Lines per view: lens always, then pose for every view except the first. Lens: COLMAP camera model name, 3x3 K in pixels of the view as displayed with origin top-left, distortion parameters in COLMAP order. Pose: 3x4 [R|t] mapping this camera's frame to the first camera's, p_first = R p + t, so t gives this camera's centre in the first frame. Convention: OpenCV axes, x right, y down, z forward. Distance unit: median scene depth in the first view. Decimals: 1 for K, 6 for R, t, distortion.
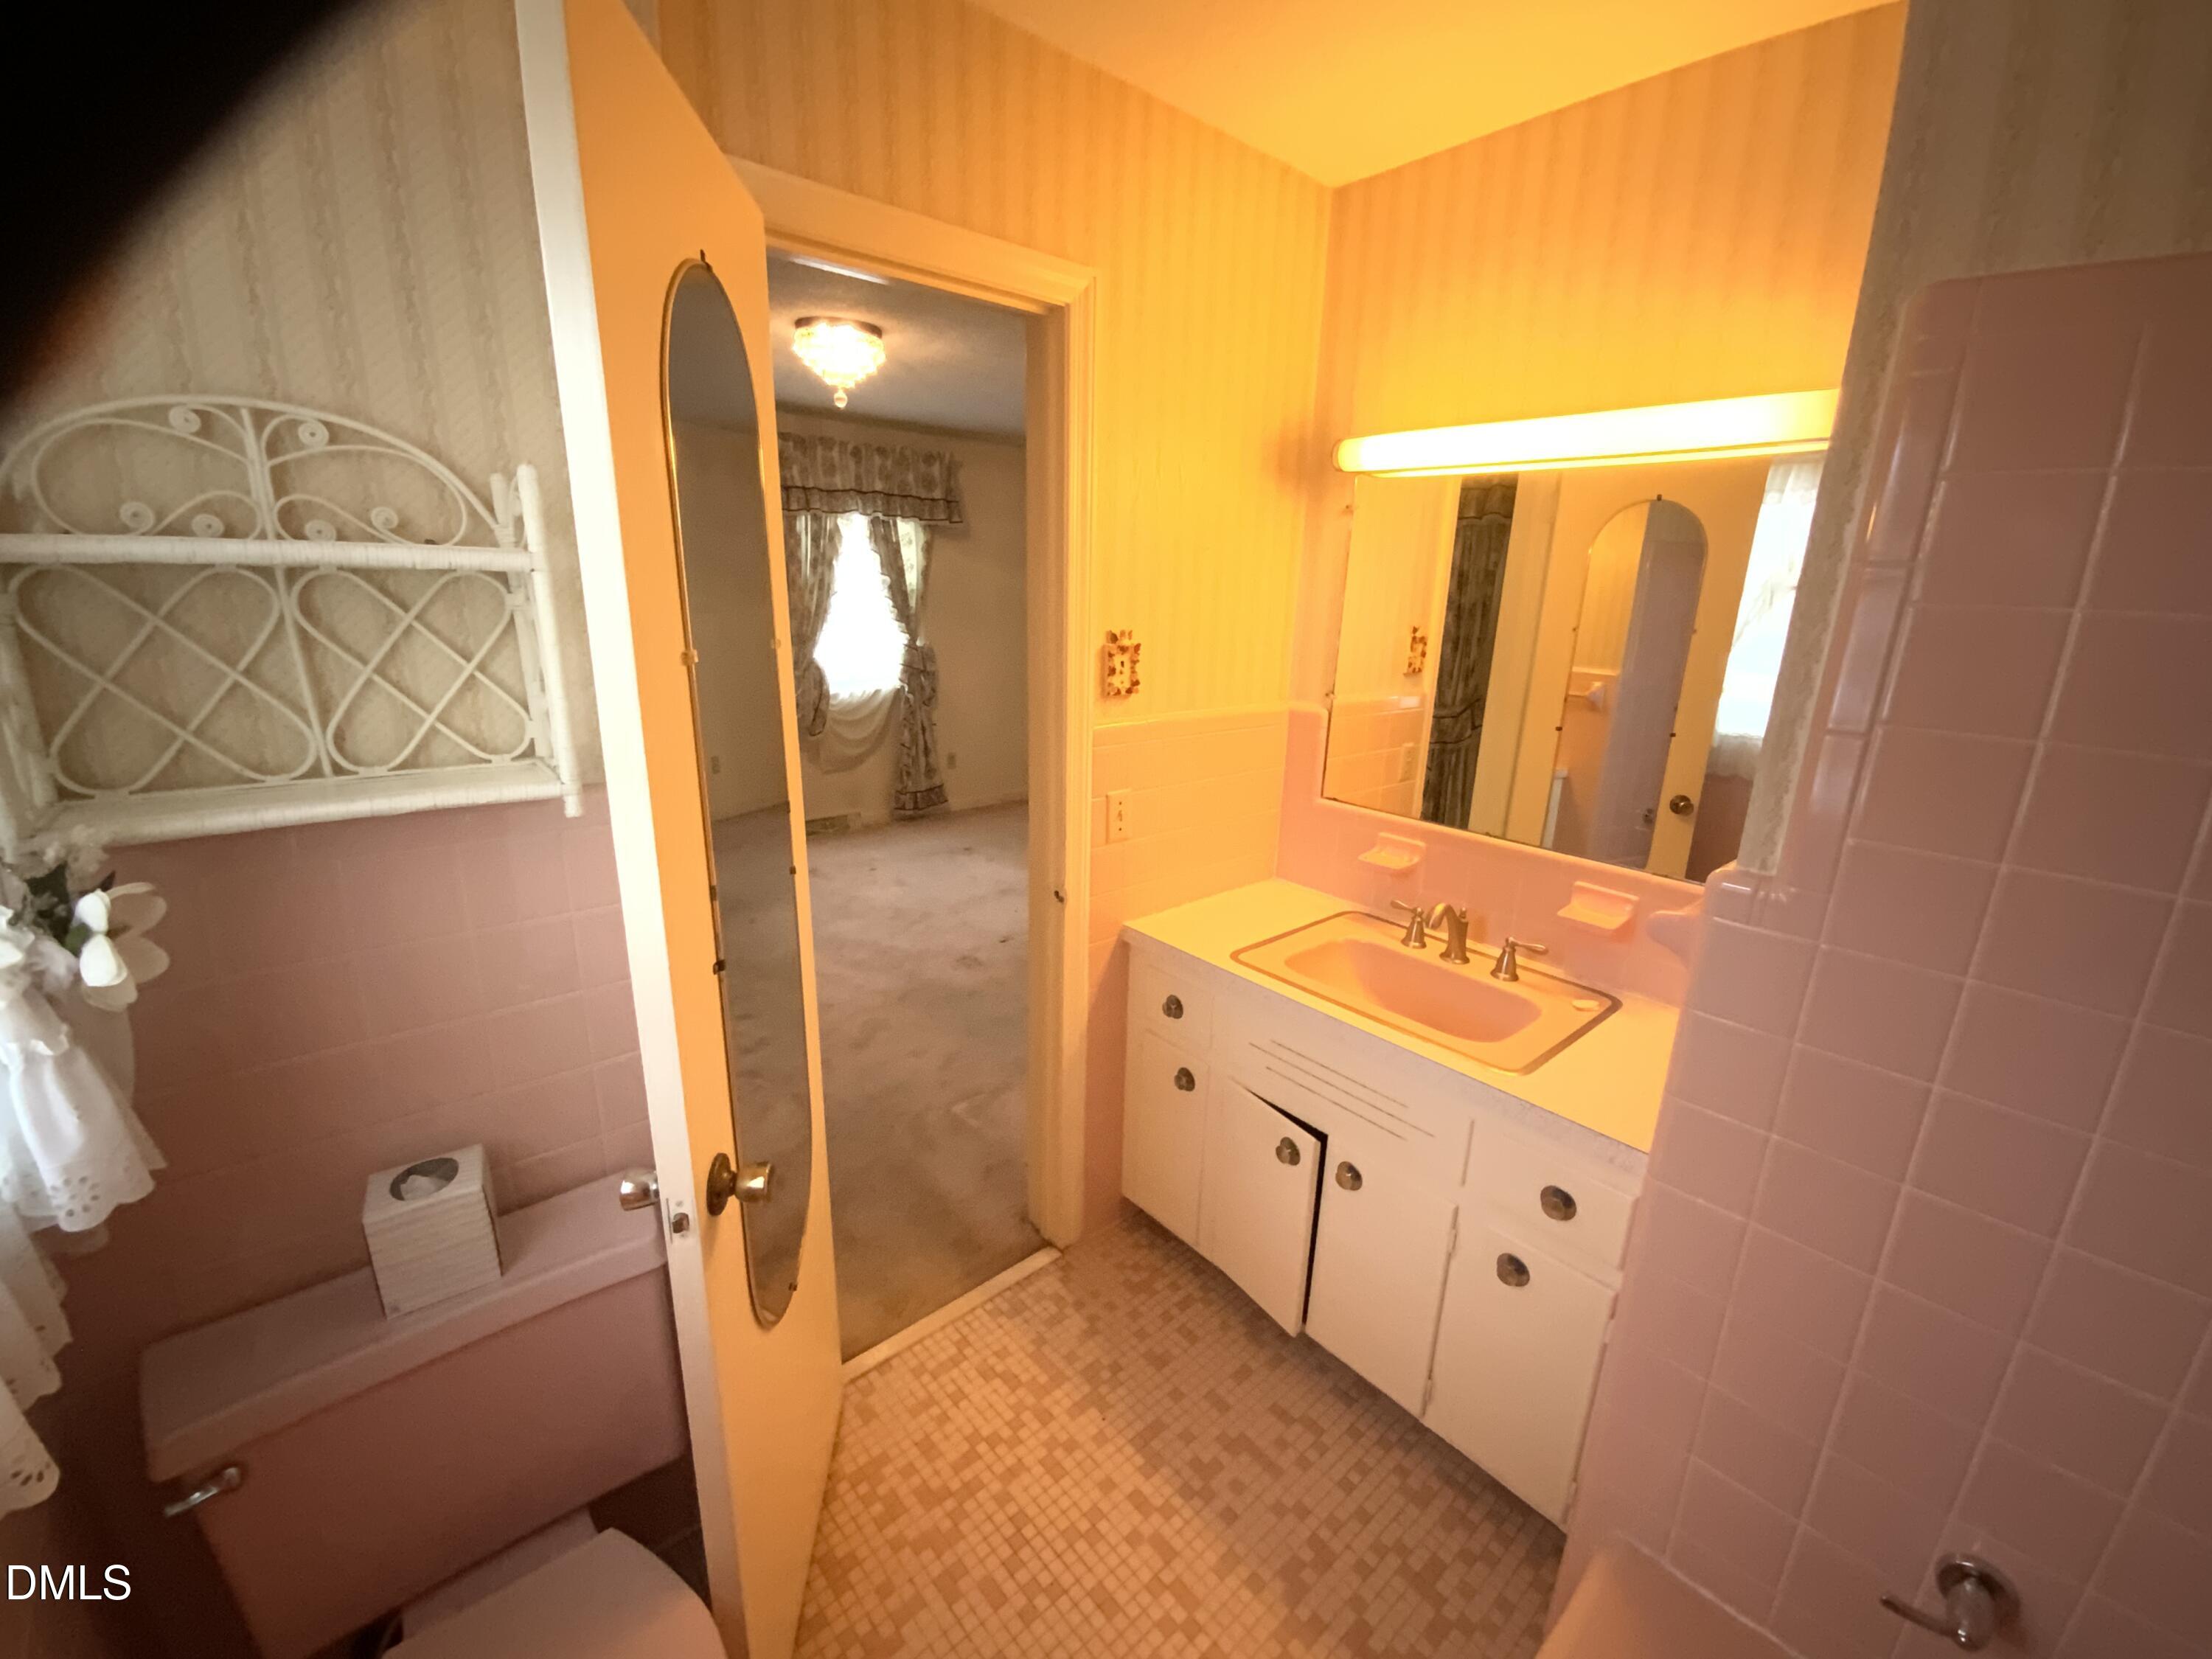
lens RADIAL K [[897.3, 0, 1106.0], [0, 897.3, 829.5], [0, 0, 1]] dist [0.001268, 0.000107]
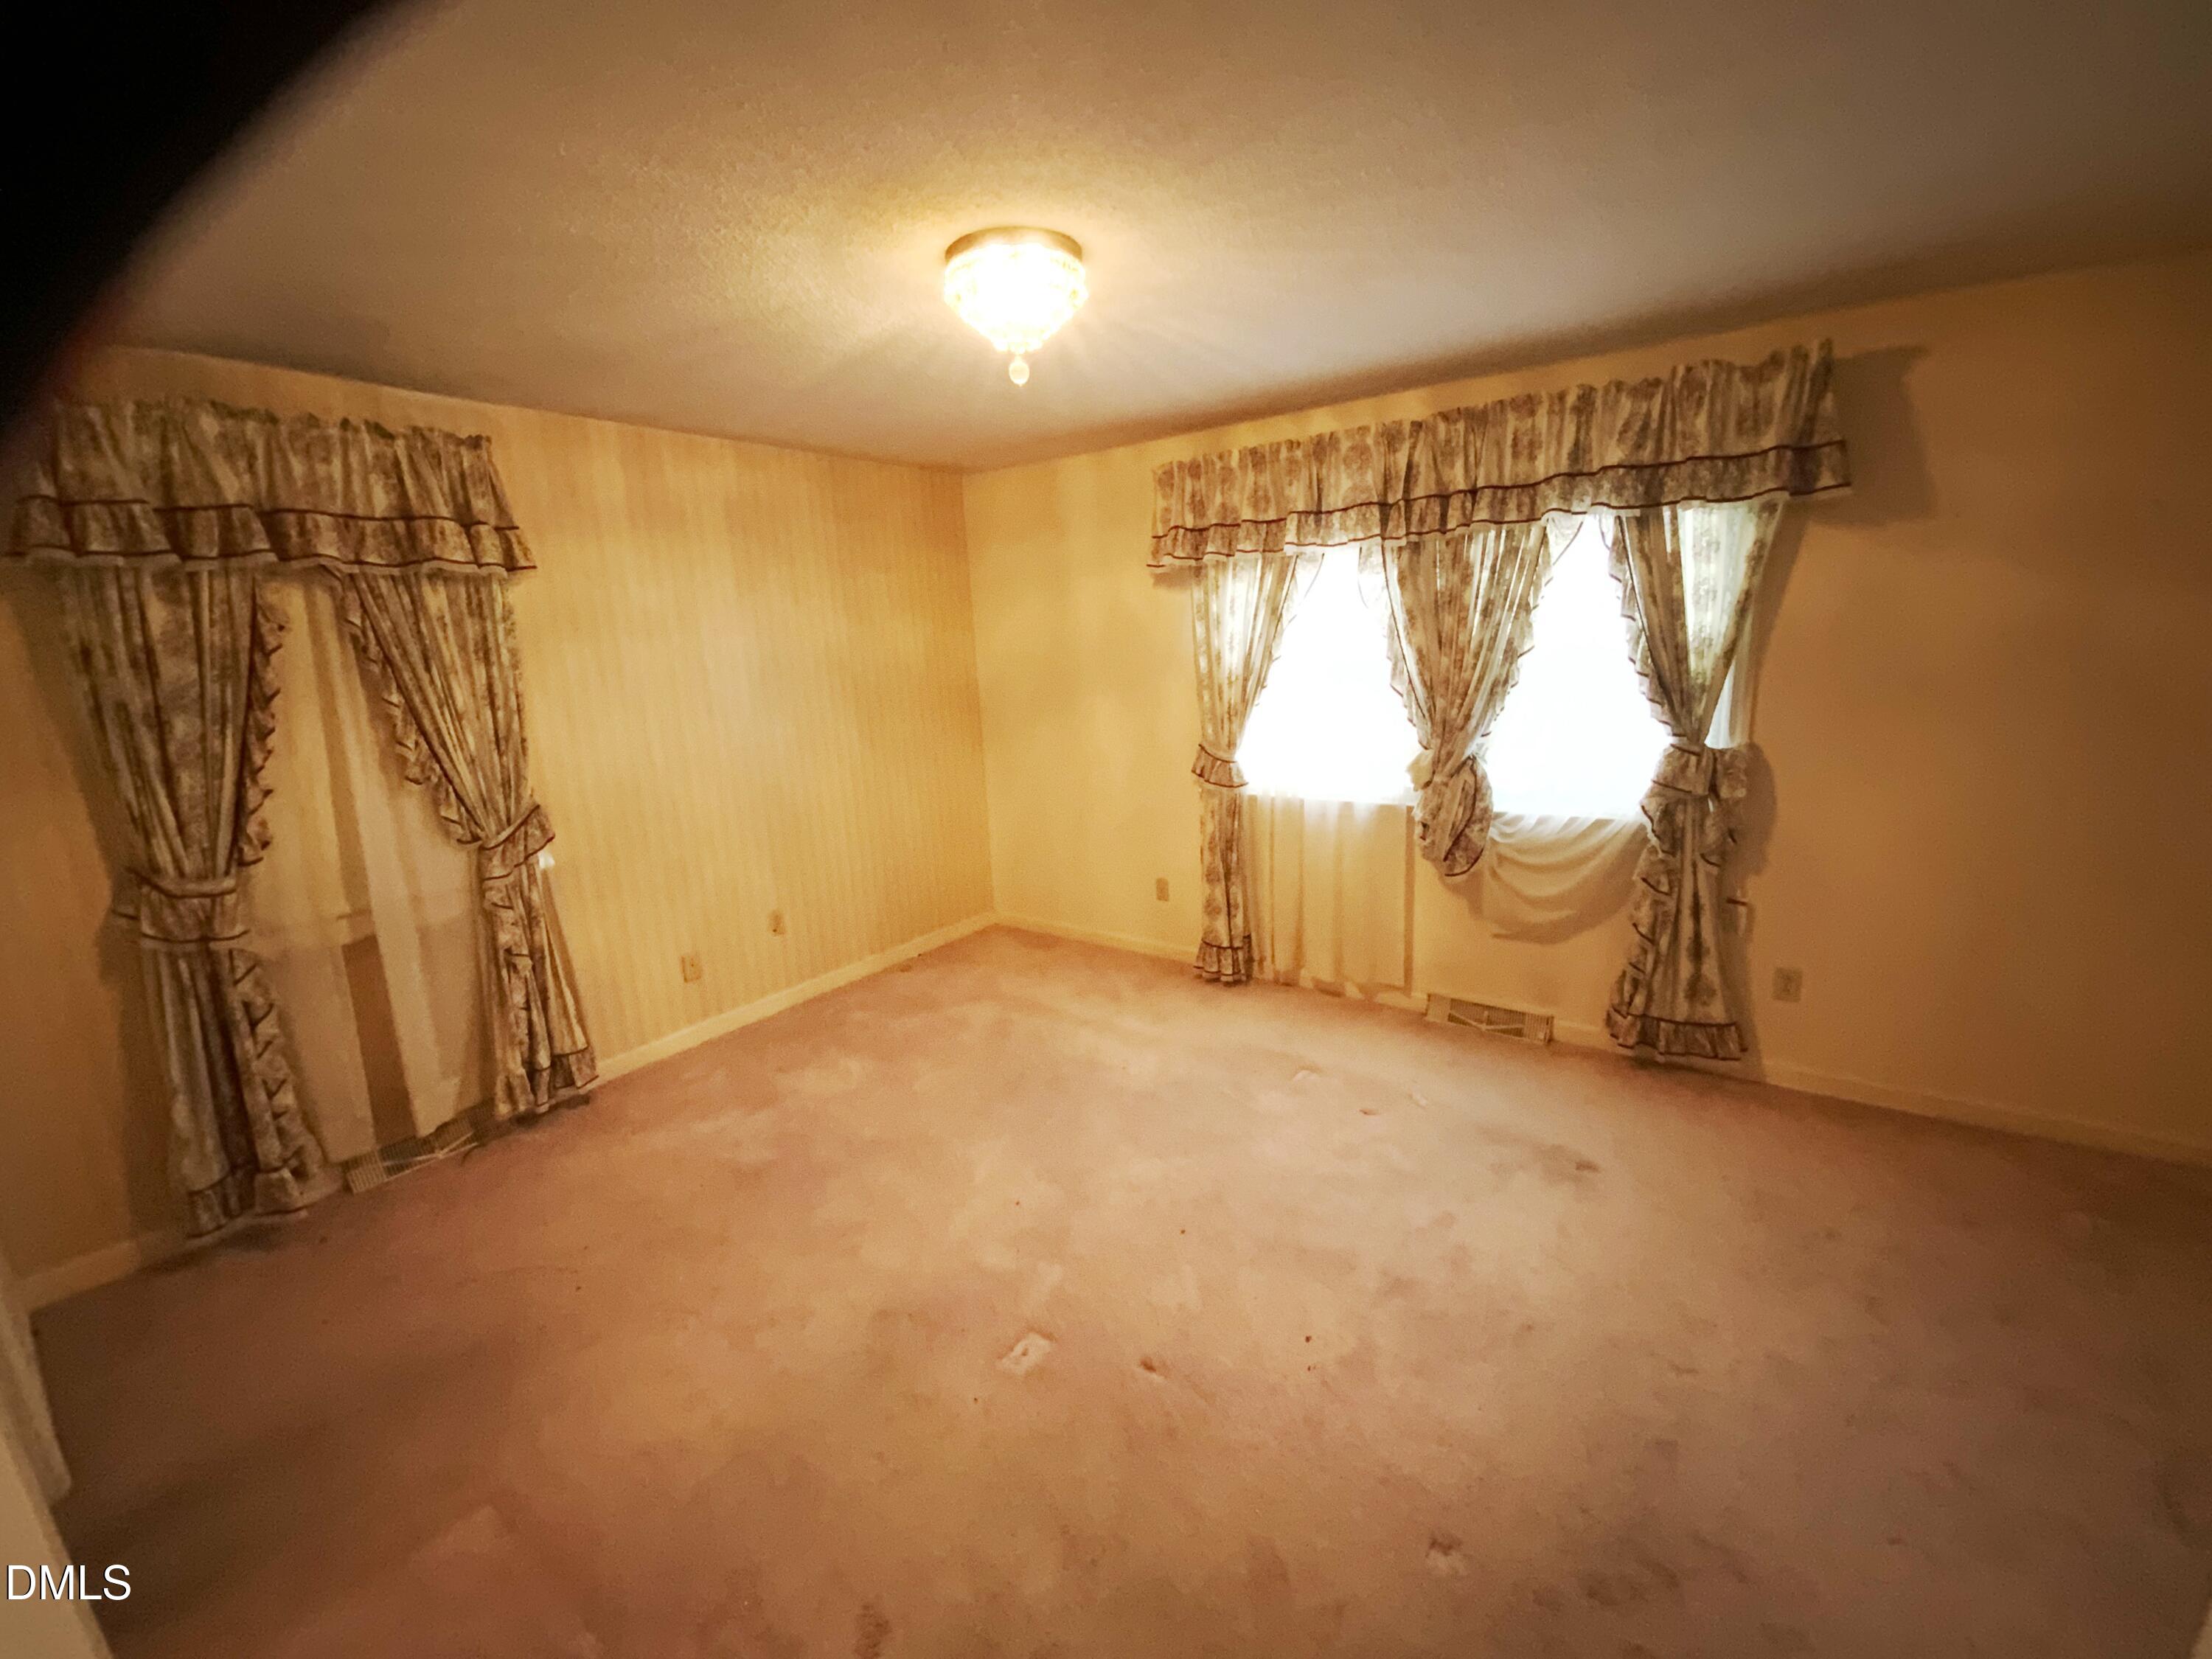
lens RADIAL K [[897.3, 0, 1106.0], [0, 897.3, 829.5], [0, 0, 1]] dist [0.001268, 0.000107]
pose [[0.275651, 0.171931, -0.945757, 0.194866], [-0.194262, 0.973538, 0.120361, -0.163011], [0.941424, 0.150547, 0.301756, 0.556225]]
